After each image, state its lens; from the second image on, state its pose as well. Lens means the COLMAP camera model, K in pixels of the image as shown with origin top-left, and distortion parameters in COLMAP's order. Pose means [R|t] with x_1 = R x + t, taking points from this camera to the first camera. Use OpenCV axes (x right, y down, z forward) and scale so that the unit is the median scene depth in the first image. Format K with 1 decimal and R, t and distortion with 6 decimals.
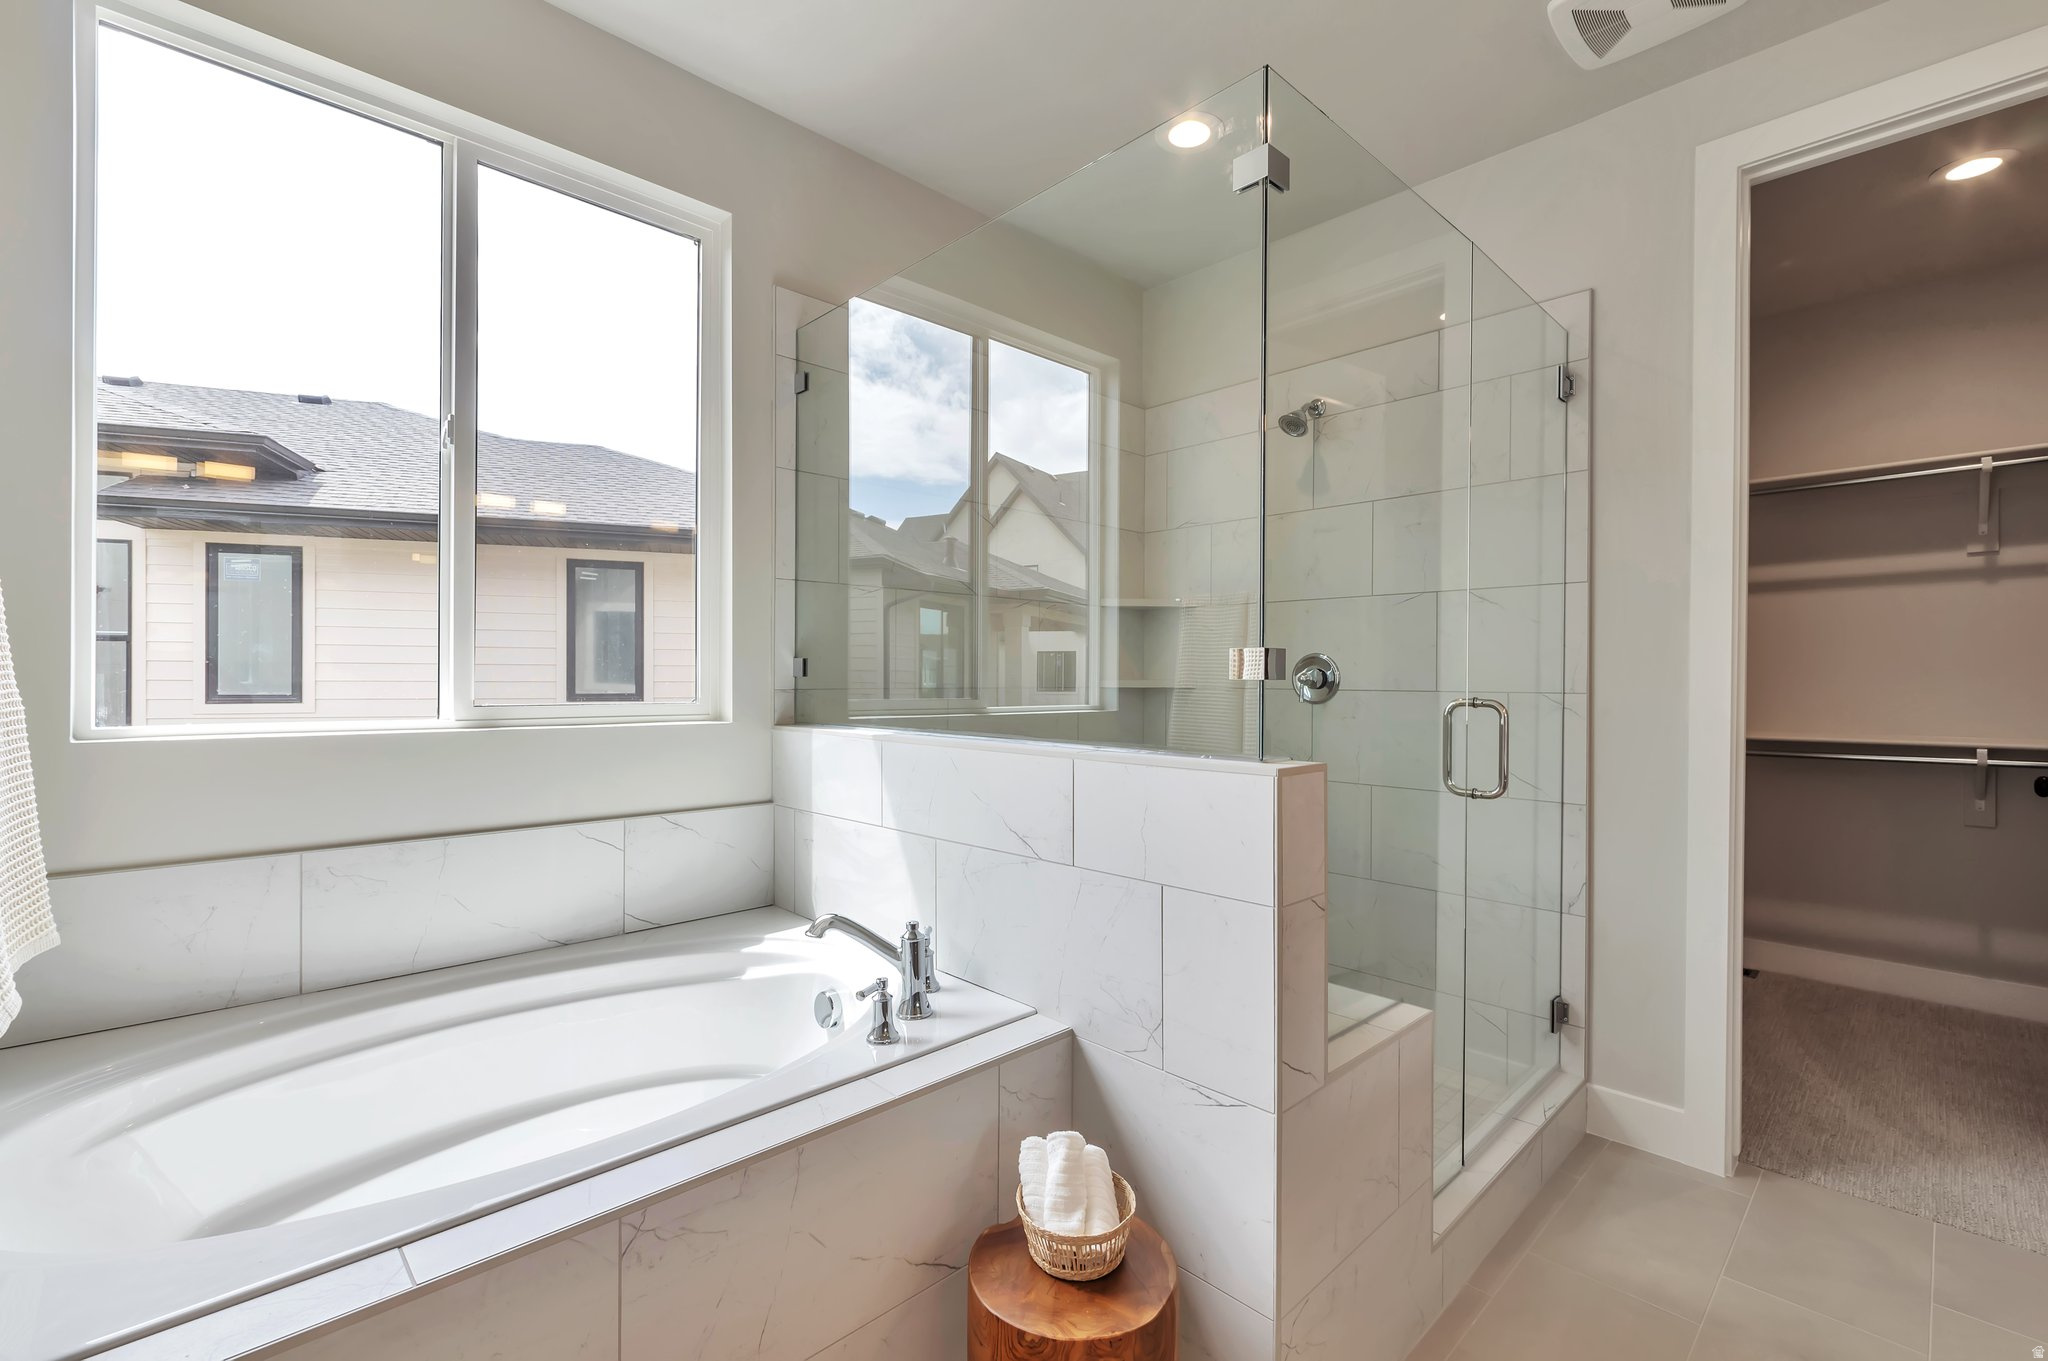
lens RADIAL K [[899.1, 0, 1023.2], [0, 899.1, 679.9], [0, 0, 1]] dist [0.001153, 0.000482]
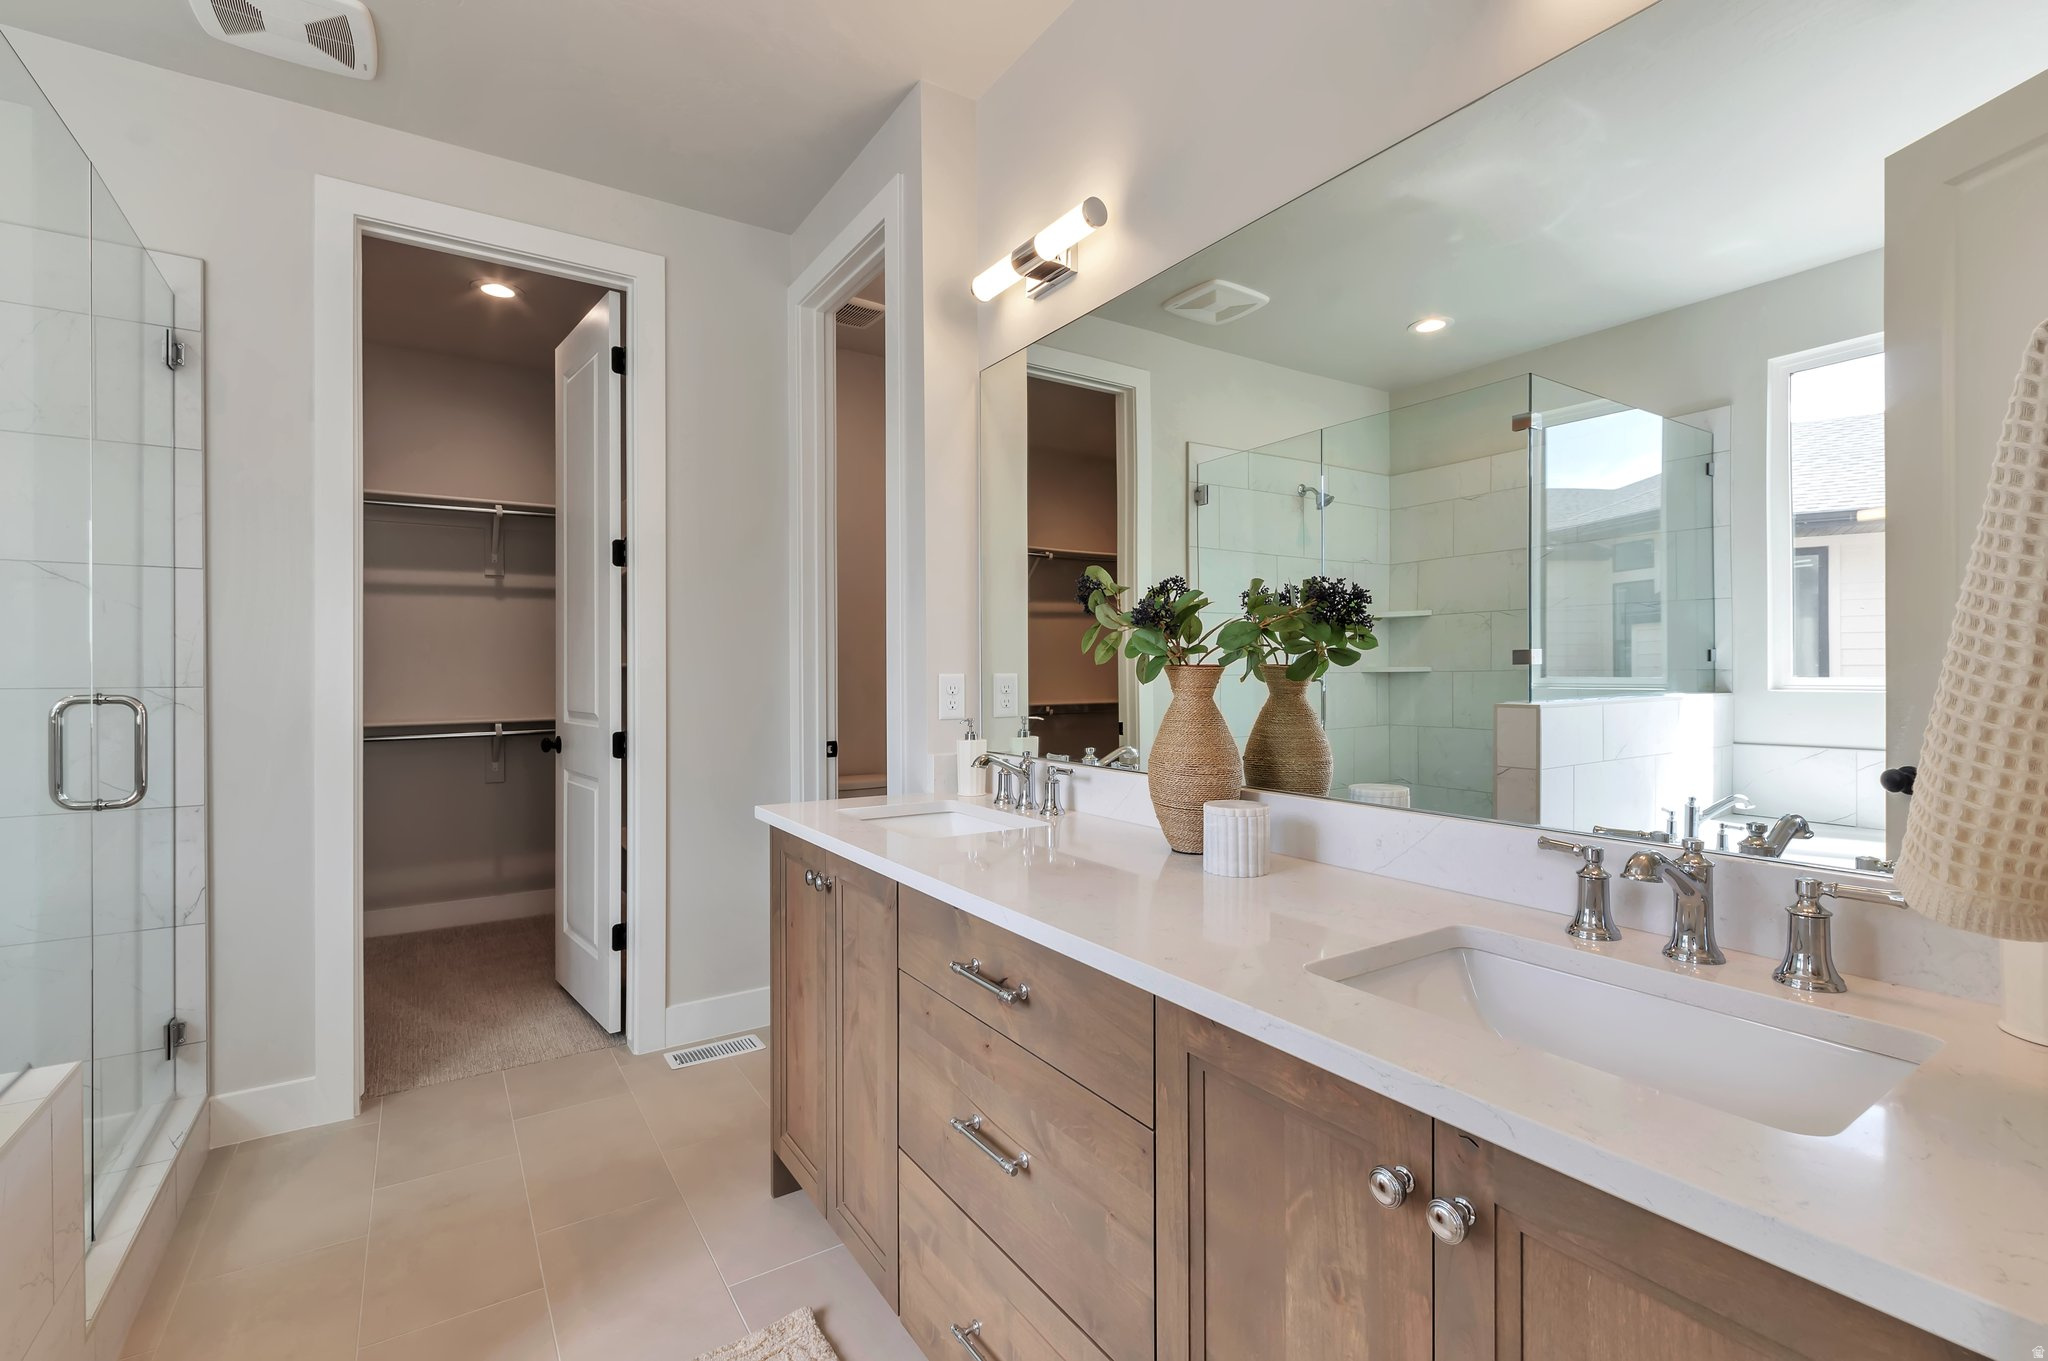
lens RADIAL K [[899.1, 0, 1023.2], [0, 899.1, 679.9], [0, 0, 1]] dist [0.001153, 0.000482]
pose [[0.190495, -0.012150, 0.981613, -0.138059], [0.005455, 0.999921, 0.011318, 0.001507], [-0.981673, 0.003199, 0.190547, -0.025455]]
